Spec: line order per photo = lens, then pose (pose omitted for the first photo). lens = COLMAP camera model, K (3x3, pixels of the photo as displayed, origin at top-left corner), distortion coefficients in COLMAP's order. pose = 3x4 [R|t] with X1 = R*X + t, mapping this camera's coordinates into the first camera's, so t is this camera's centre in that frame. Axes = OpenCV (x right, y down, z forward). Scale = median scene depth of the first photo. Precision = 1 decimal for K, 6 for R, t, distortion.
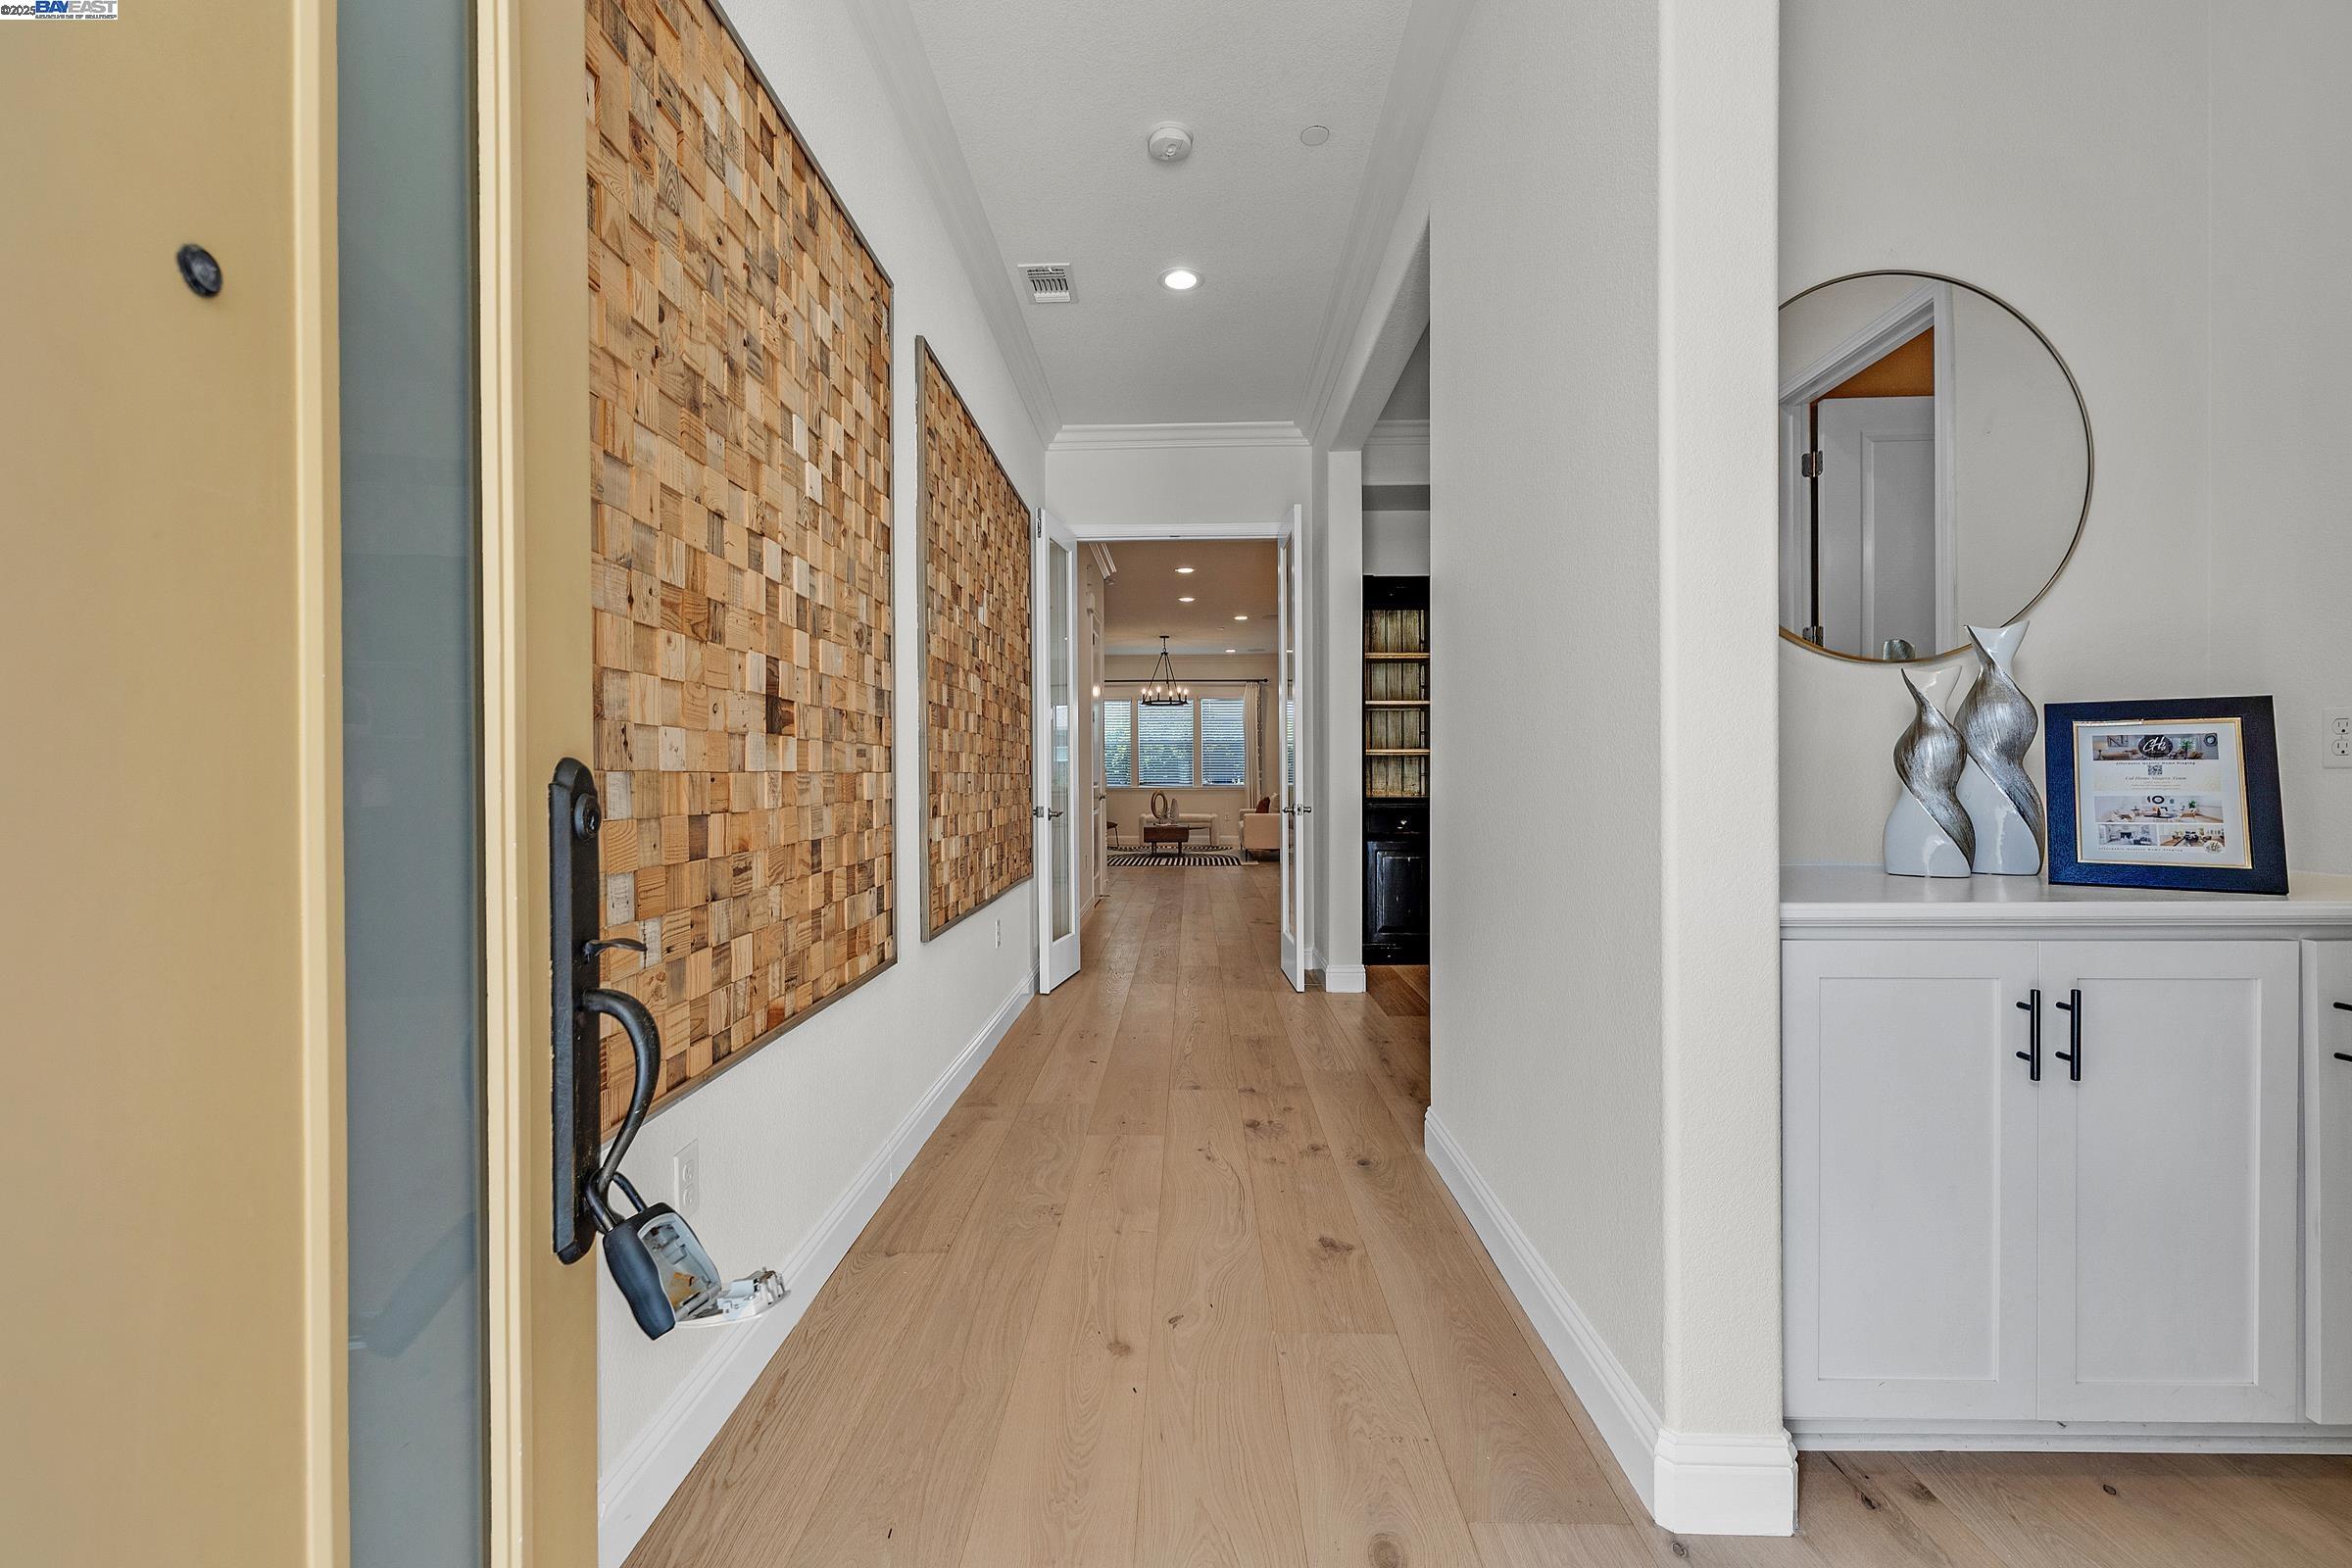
lens RADIAL K [[986.5, 0, 1174.2], [0, 986.5, 781.3], [0, 0, 1]] dist [0.000418, -0.000433]
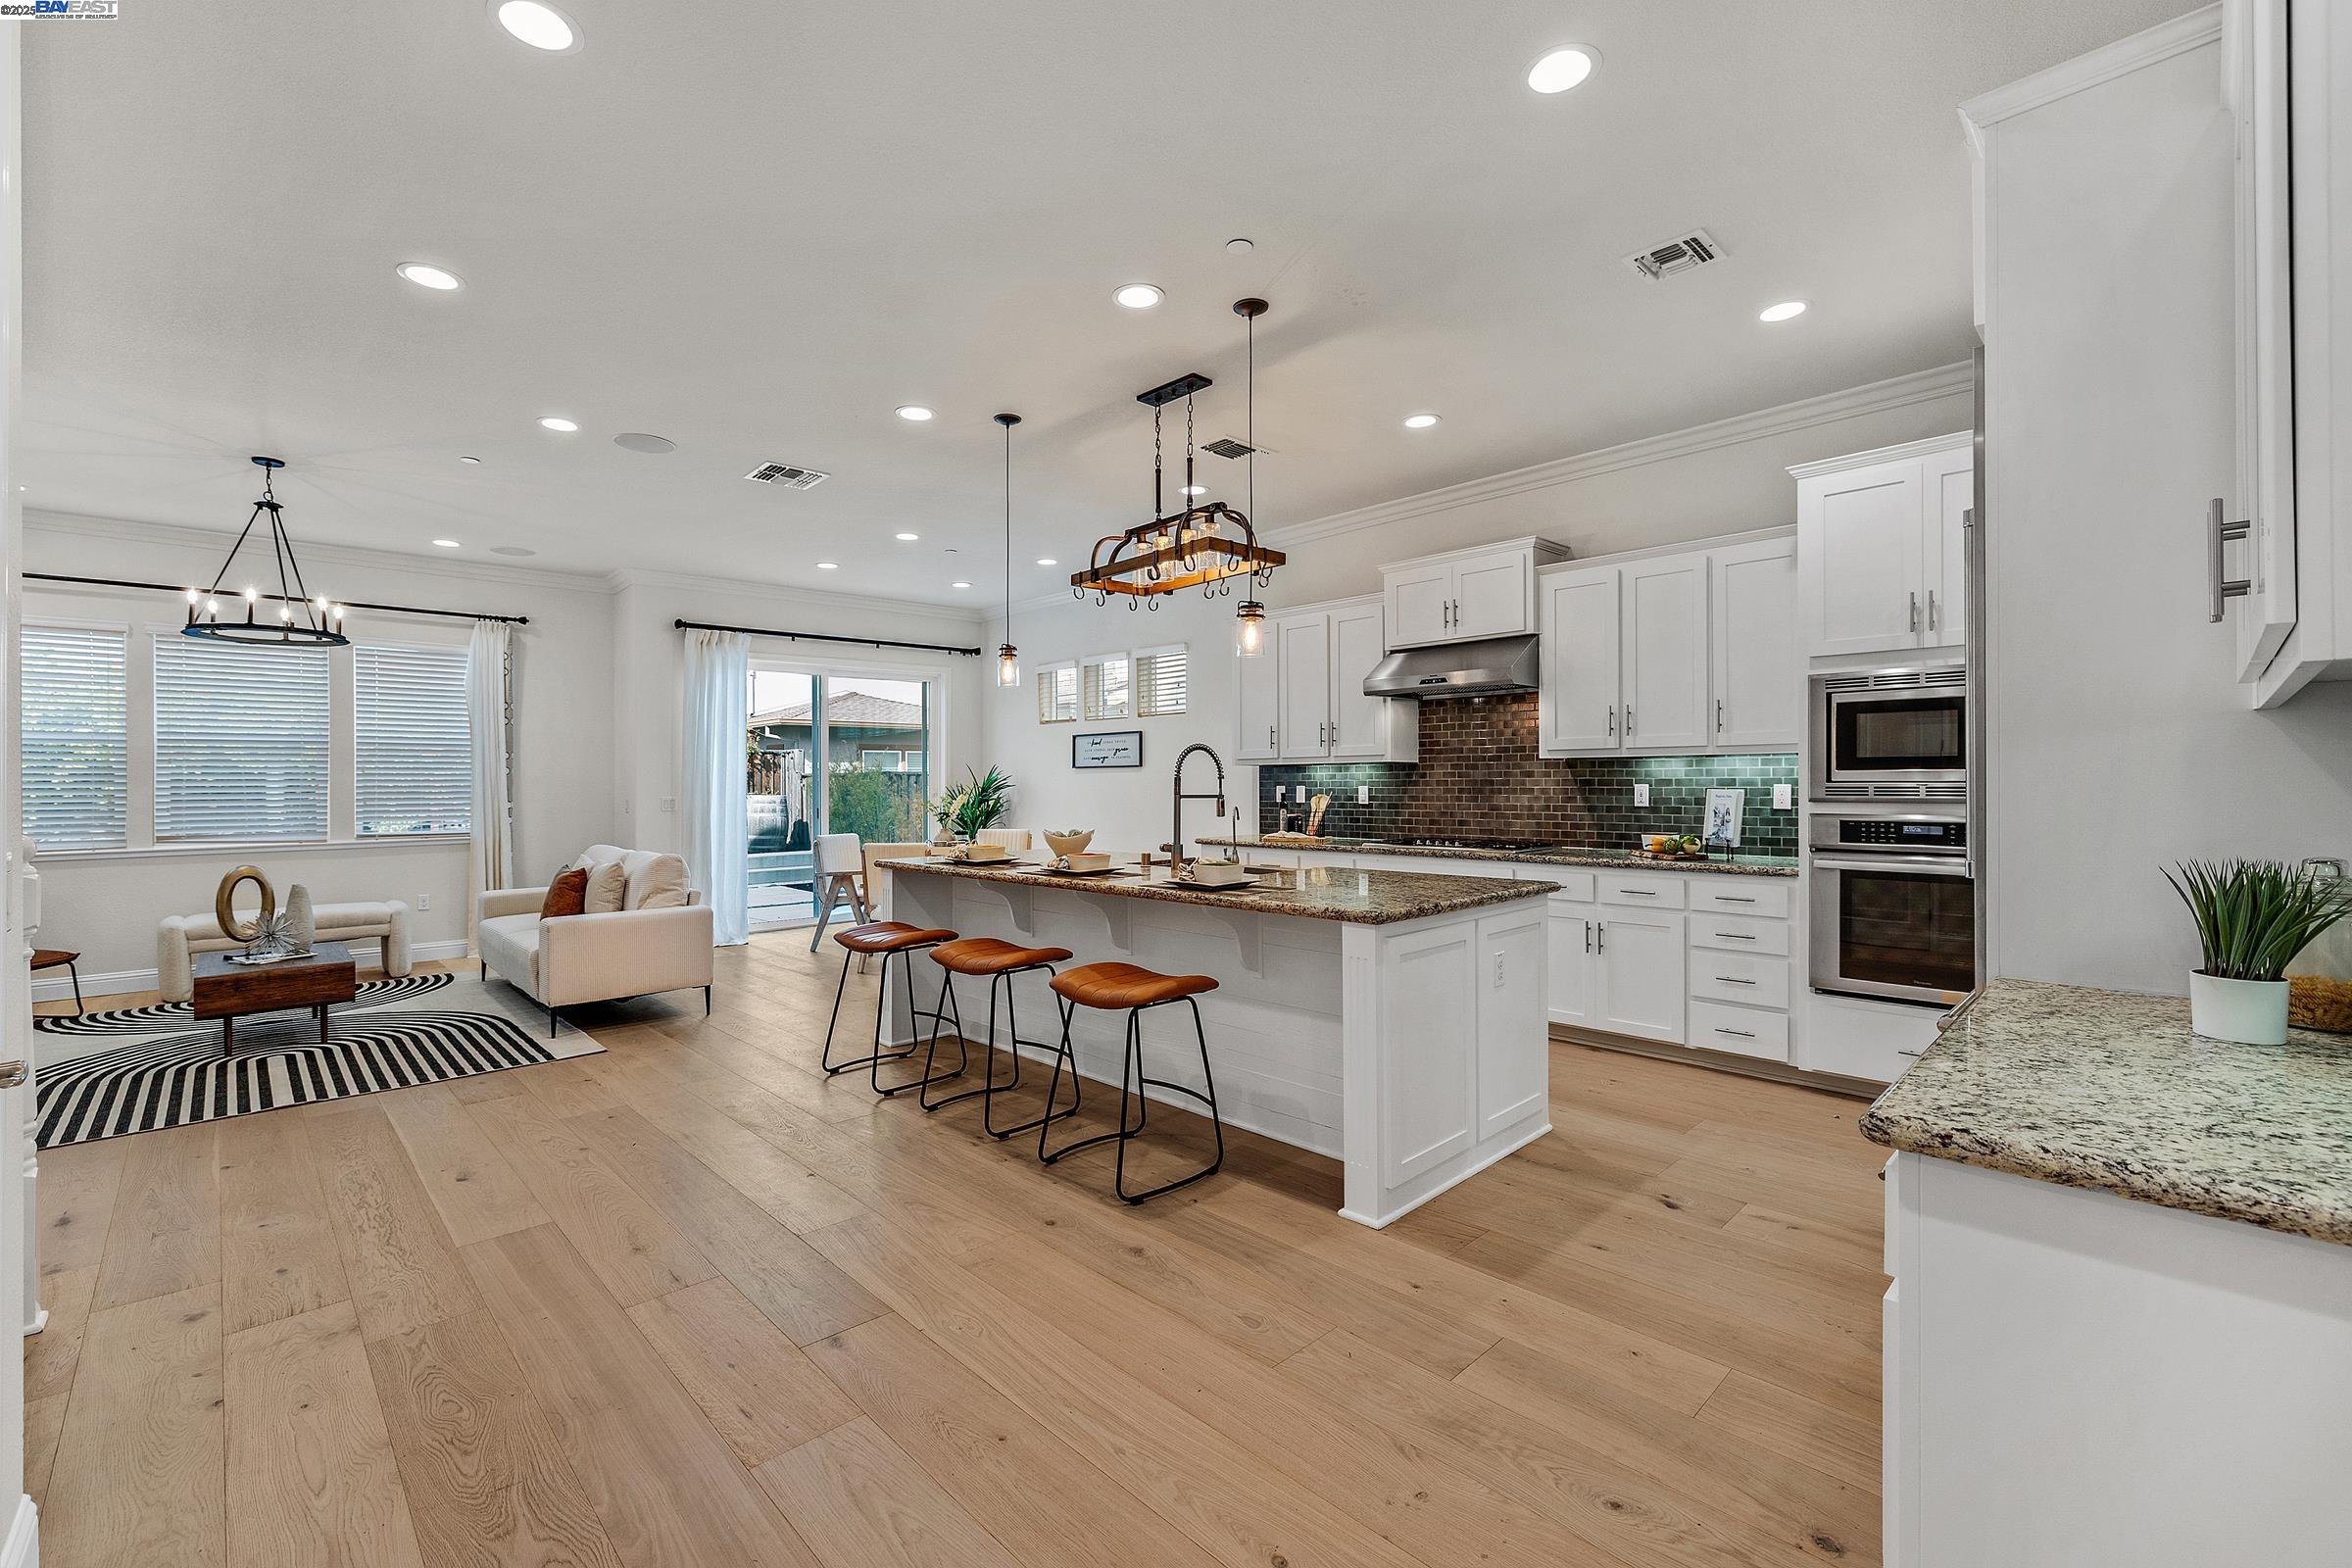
lens RADIAL K [[986.5, 0, 1165.2], [0, 986.5, 773.7], [0, 0, 1]] dist [0.000418, -0.000433]
pose [[0.706362, 0.008366, 0.707801, -0.033692], [0.005231, 0.999841, -0.017038, -0.018403], [-0.707831, 0.015738, 0.706206, 0.491900]]
